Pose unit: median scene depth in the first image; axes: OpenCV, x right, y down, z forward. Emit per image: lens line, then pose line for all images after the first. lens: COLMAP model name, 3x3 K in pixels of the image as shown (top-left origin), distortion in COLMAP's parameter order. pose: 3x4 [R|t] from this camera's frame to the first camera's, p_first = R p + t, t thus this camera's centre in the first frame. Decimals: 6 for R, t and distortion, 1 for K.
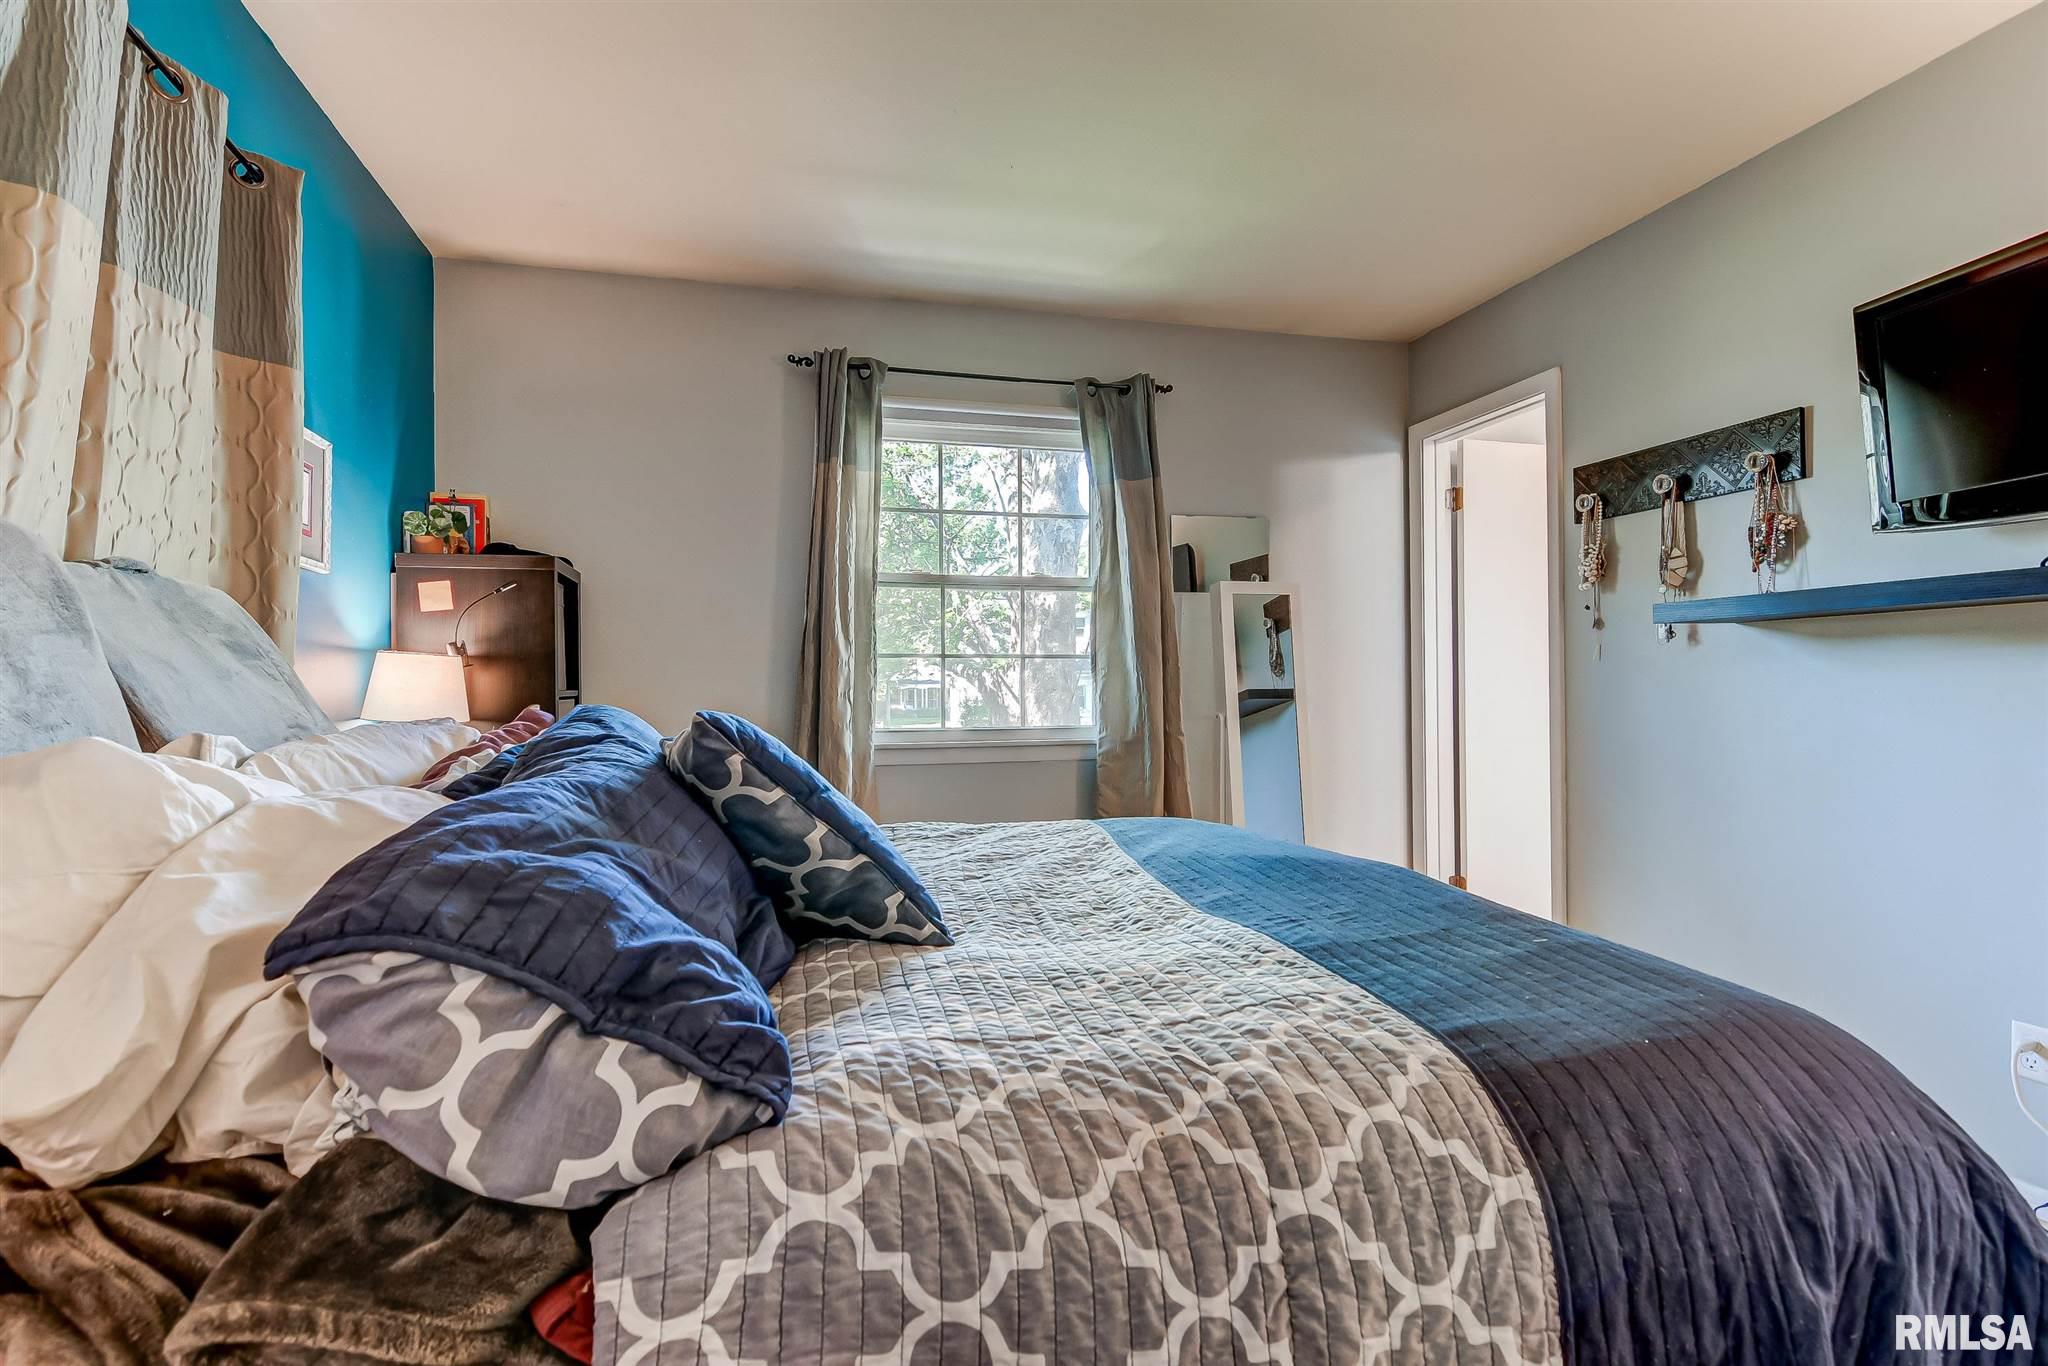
lens RADIAL K [[981.8, 0, 1009.6], [0, 981.8, 685.4], [0, 0, 1]] dist [0.018452, -0.015174]
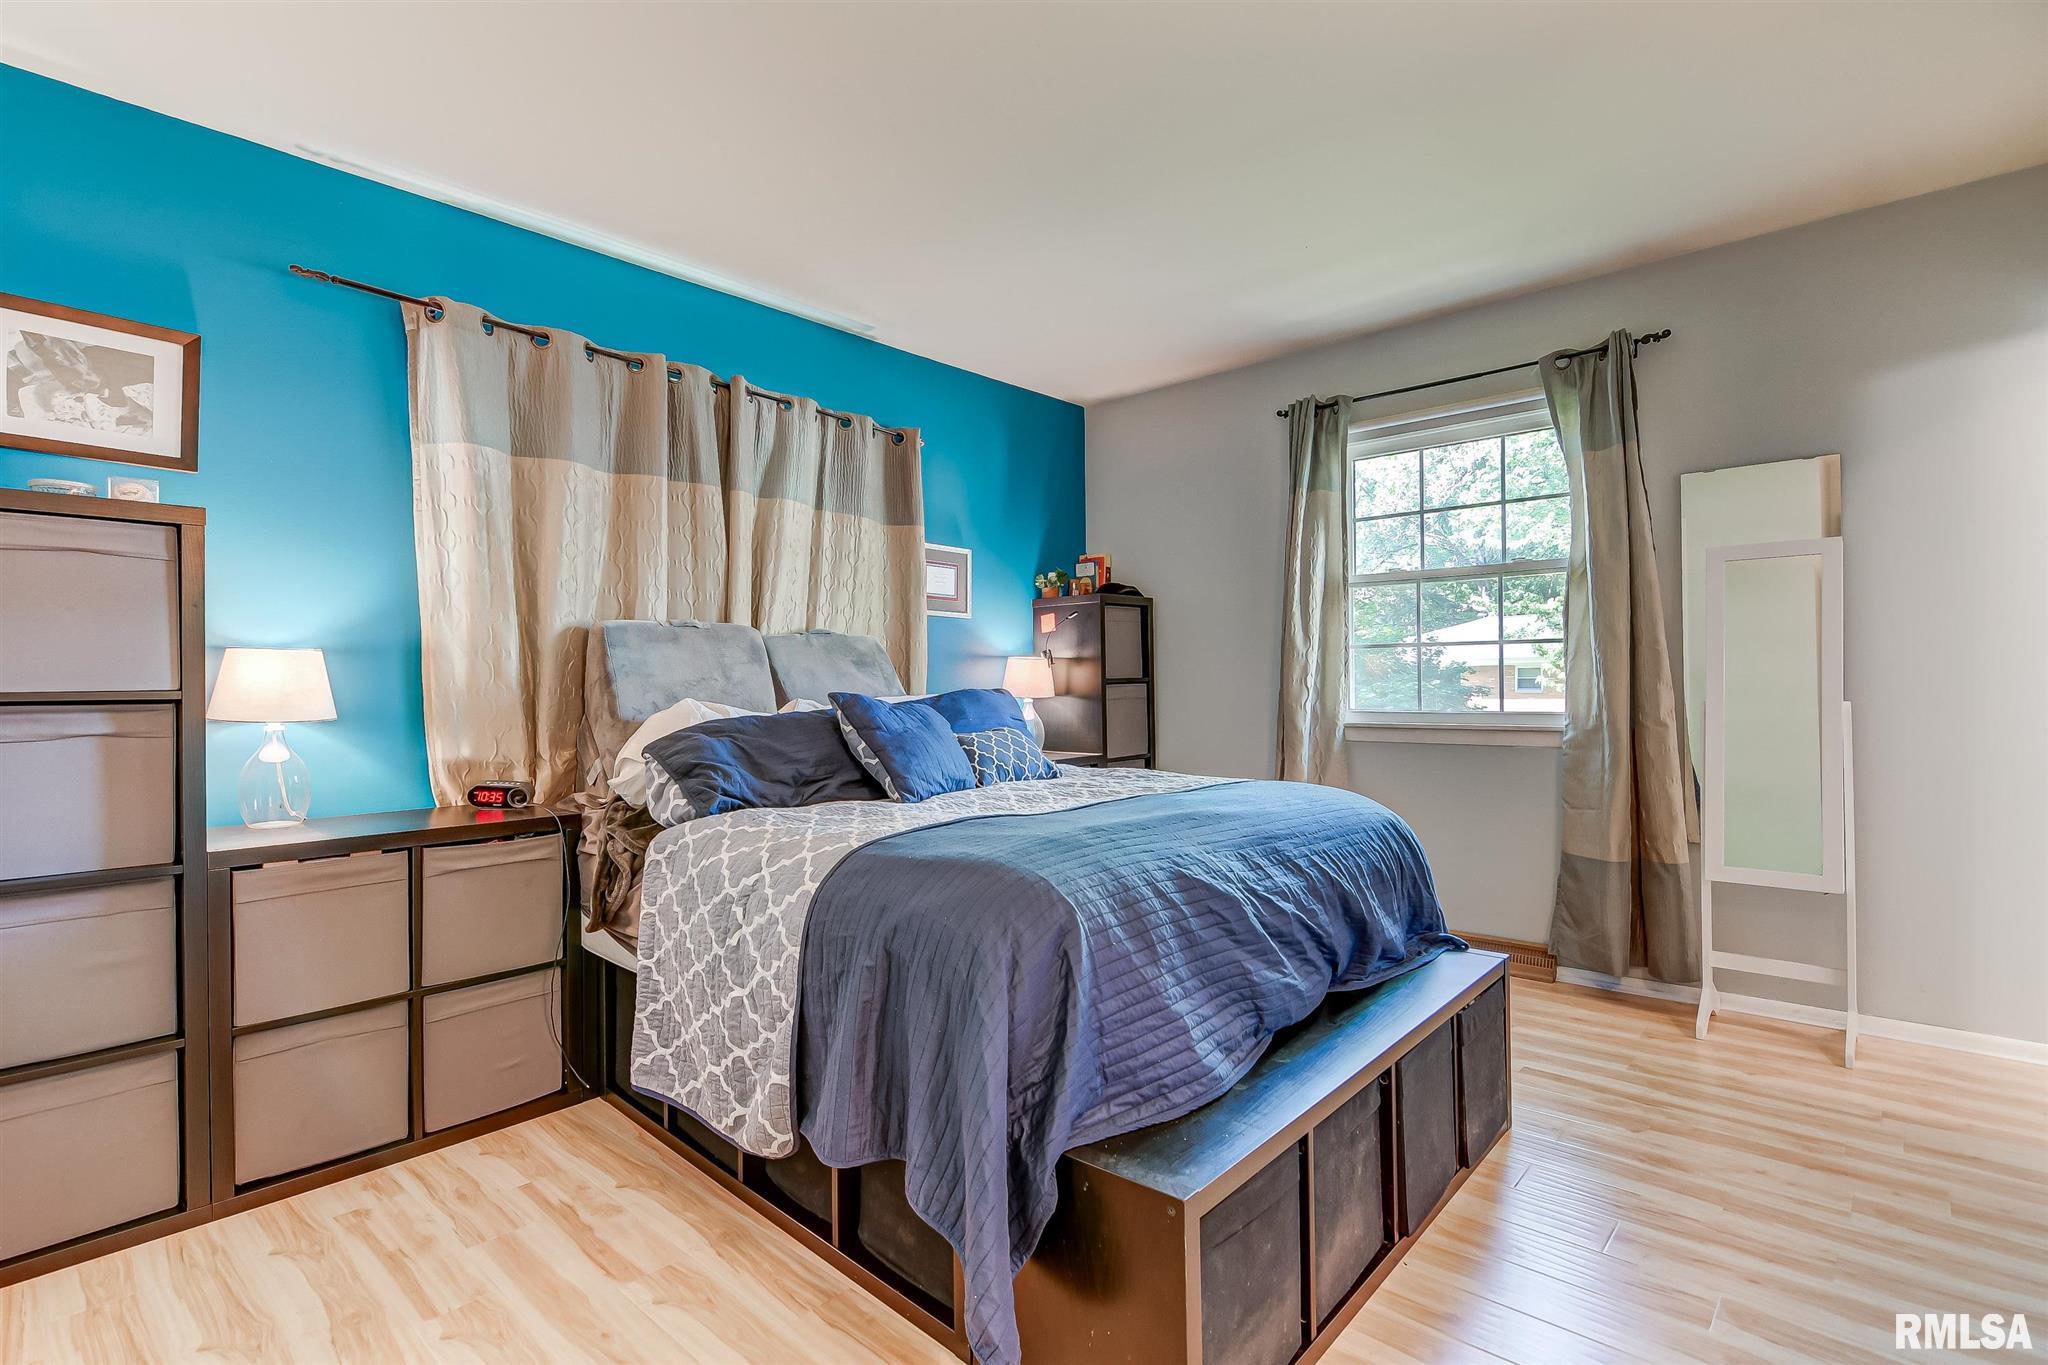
lens RADIAL K [[981.8, 0, 1009.6], [0, 981.8, 684.9], [0, 0, 1]] dist [0.018452, -0.015174]
pose [[0.545489, 0.004258, -0.838107, 0.642913], [0.012844, 0.999827, 0.013439, -0.005963], [0.838019, -0.018095, 0.545340, 0.016893]]
